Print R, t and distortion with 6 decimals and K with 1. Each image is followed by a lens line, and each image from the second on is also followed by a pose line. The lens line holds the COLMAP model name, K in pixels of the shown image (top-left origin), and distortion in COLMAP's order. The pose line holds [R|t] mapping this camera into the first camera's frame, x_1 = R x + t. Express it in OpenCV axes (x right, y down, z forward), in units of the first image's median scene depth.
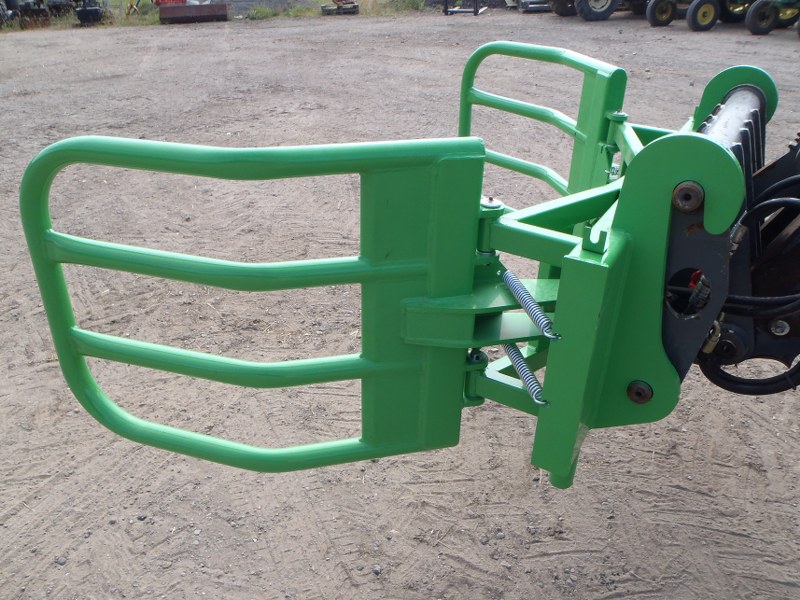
lens RADIAL K [[661.9, 0, 397.3], [0, 661.9, 300.8], [0, 0, 1]] dist [-0.009827, 0.002964]
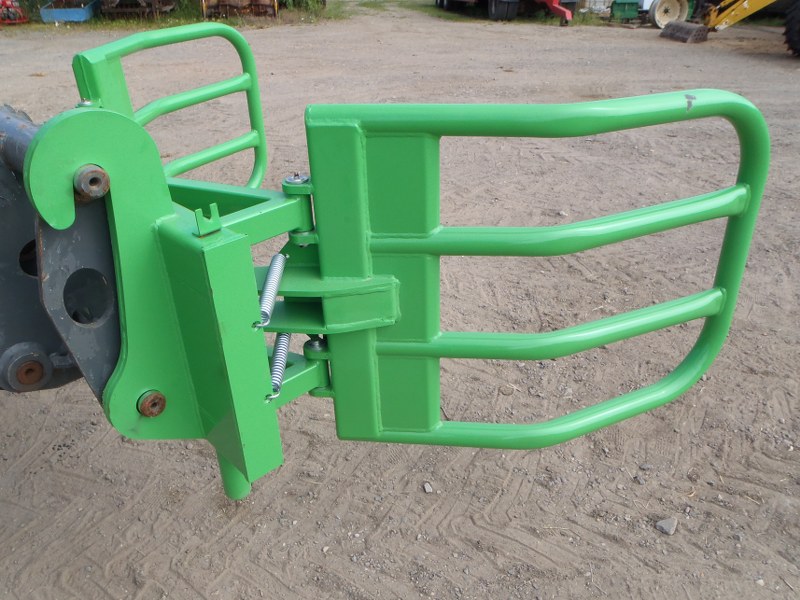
lens RADIAL K [[661.9, 0, 397.3], [0, 661.9, 300.8], [0, 0, 1]] dist [-0.009827, 0.002964]
pose [[-0.265998, 0.479748, -0.836114, 0.567066], [-0.438156, 0.712415, 0.548165, -0.388638], [0.858641, 0.512159, 0.020703, 0.739791]]
